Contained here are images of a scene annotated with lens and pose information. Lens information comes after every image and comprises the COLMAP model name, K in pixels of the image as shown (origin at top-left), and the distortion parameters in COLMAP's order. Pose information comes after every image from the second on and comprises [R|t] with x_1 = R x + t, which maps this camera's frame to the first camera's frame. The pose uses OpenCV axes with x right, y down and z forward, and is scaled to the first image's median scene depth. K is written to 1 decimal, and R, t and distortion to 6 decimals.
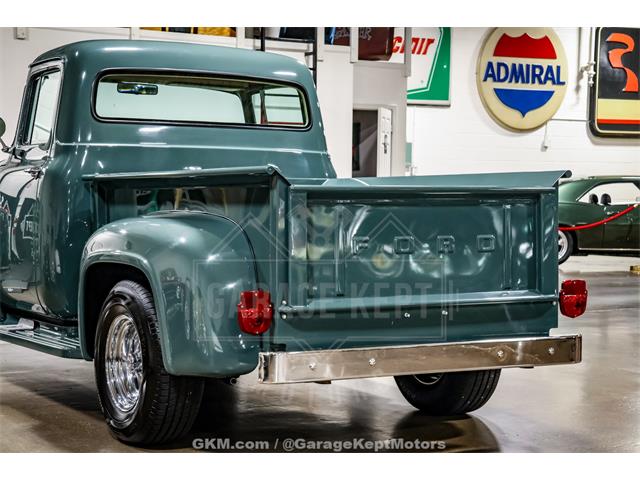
lens RADIAL K [[1301.9, 0, 319.4], [0, 1301.9, 245.9], [0, 0, 1]] dist [0.350442, 0.000000]
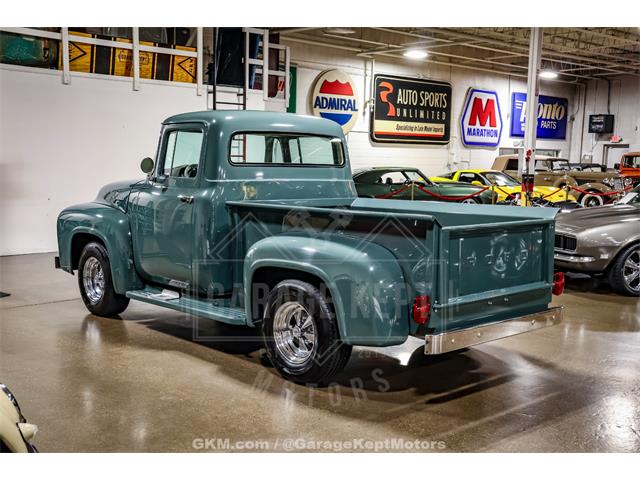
lens RADIAL K [[778.2, 0, 322.6], [0, 778.2, 236.1], [0, 0, 1]] dist [0.103021, 0.000000]
pose [[0.974447, -0.011566, 0.224320, -0.250410], [-0.001821, 0.998234, 0.059378, -0.061800], [-0.224611, -0.058269, 0.972705, 0.079802]]
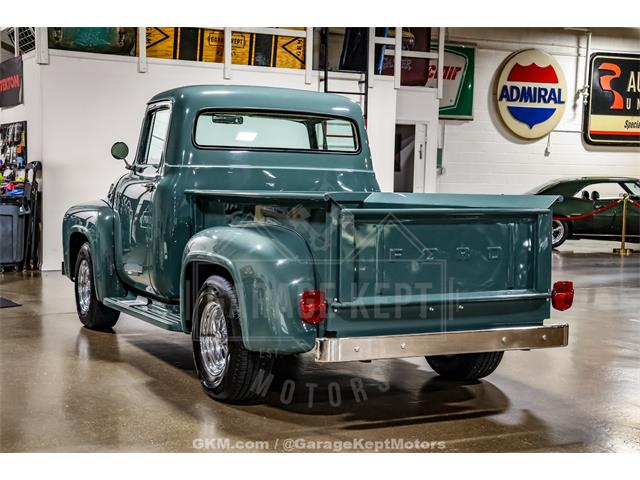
lens RADIAL K [[1016.2, 0, 322.1], [0, 1016.2, 240.0], [0, 0, 1]] dist [0.238376, 0.000000]
pose [[0.998819, 0.014989, -0.046210, 0.003600], [-0.014046, 0.999688, 0.020659, -0.024424], [0.046505, -0.019985, 0.998718, -0.006124]]
